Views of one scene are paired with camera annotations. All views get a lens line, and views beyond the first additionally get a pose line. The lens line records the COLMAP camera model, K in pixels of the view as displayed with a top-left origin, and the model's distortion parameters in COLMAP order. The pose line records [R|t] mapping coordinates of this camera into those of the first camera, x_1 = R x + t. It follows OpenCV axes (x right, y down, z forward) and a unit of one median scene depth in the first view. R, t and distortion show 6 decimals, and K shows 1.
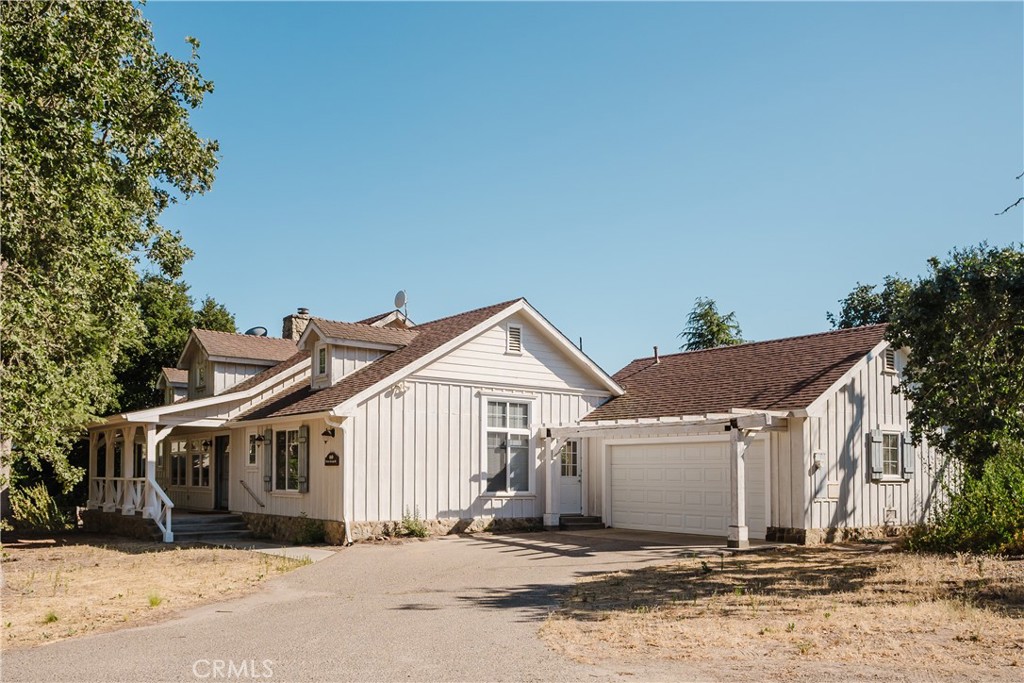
lens RADIAL K [[913.8, 0, 465.5], [0, 913.8, 405.7], [0, 0, 1]] dist [0.011434, 0.006052]
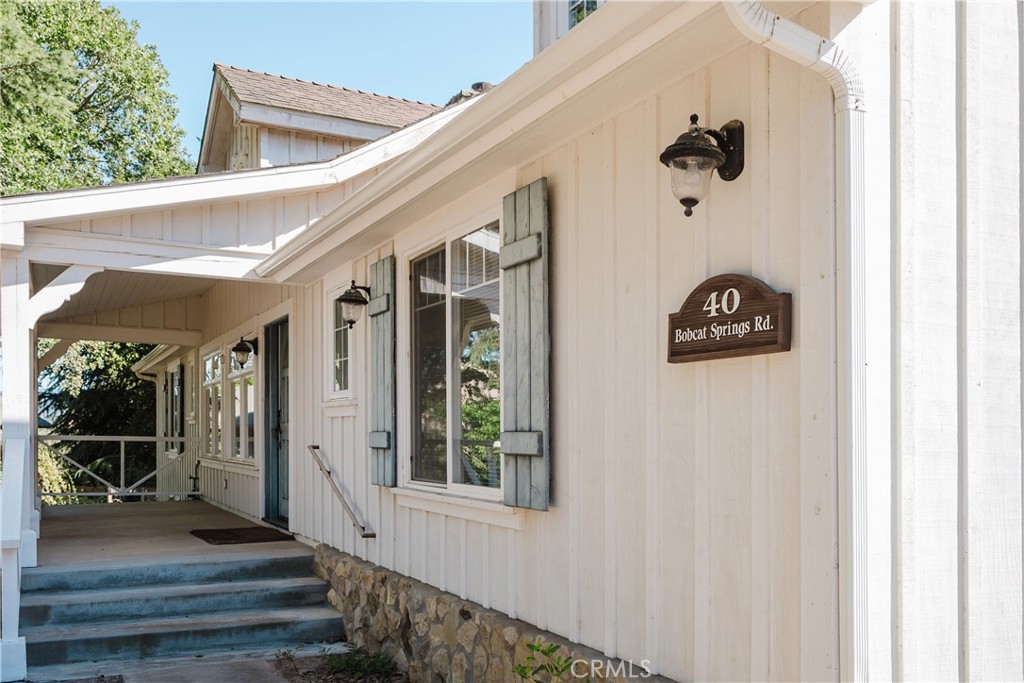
lens RADIAL K [[956.9, 0, 497.7], [0, 956.9, 423.7], [0, 0, 1]] dist [0.010531, 0.000000]
pose [[0.988850, -0.000327, -0.148912, -0.143279], [0.009625, 0.998047, 0.061724, 0.059242], [0.148601, -0.062469, 0.986922, 0.741399]]
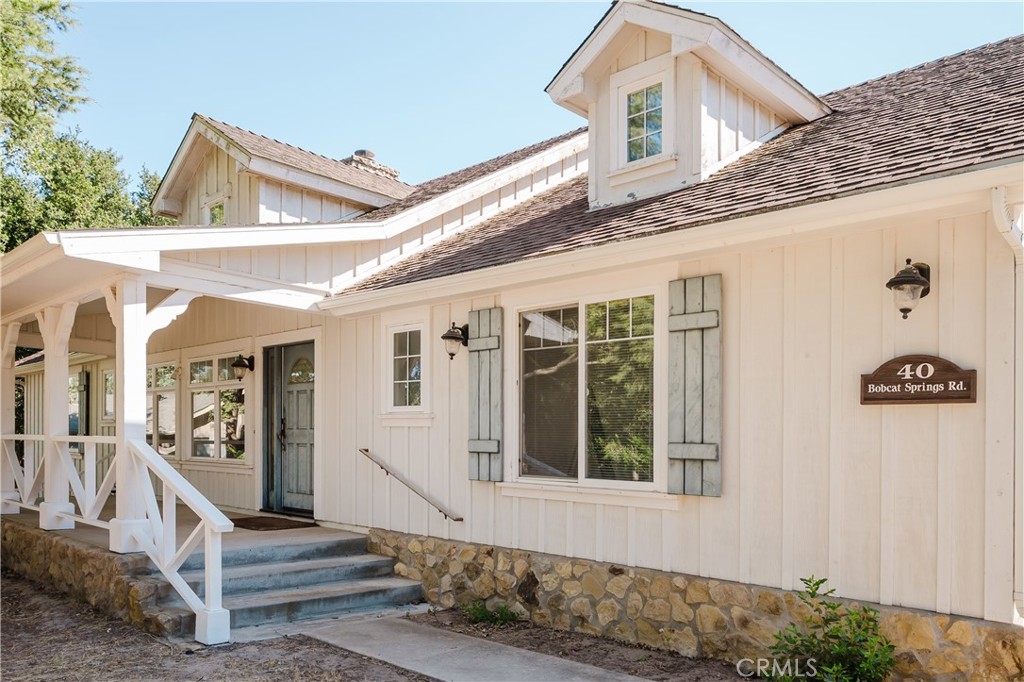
lens RADIAL K [[806.8, 0, 493.3], [0, 806.8, 442.6], [0, 0, 1]] dist [-0.024602, 0.042701]
pose [[0.983598, 0.018639, 0.179407, -0.276336], [-0.031874, 0.996955, 0.071174, 0.057204], [-0.177534, -0.075725, 0.981197, 0.706097]]
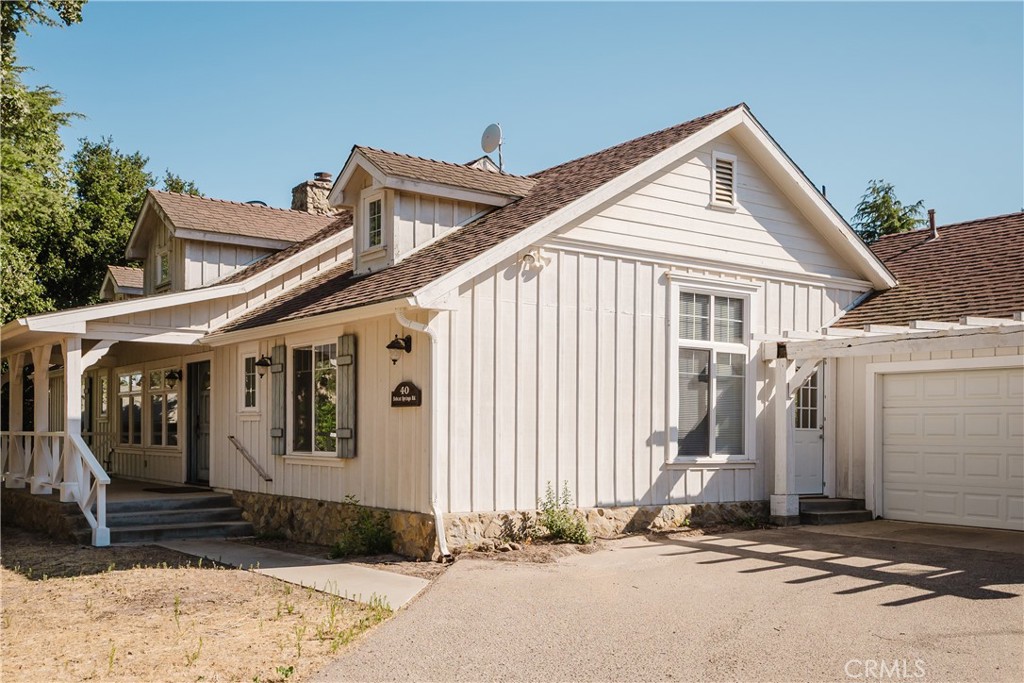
lens RADIAL K [[1059.9, 0, 492.5], [0, 1059.9, 376.5], [0, 0, 1]] dist [0.011407, 0.000000]
pose [[0.999980, 0.000890, 0.006310, -0.089571], [-0.001036, 0.999732, 0.023137, 0.030479], [-0.006288, -0.023143, 0.999712, 0.350590]]
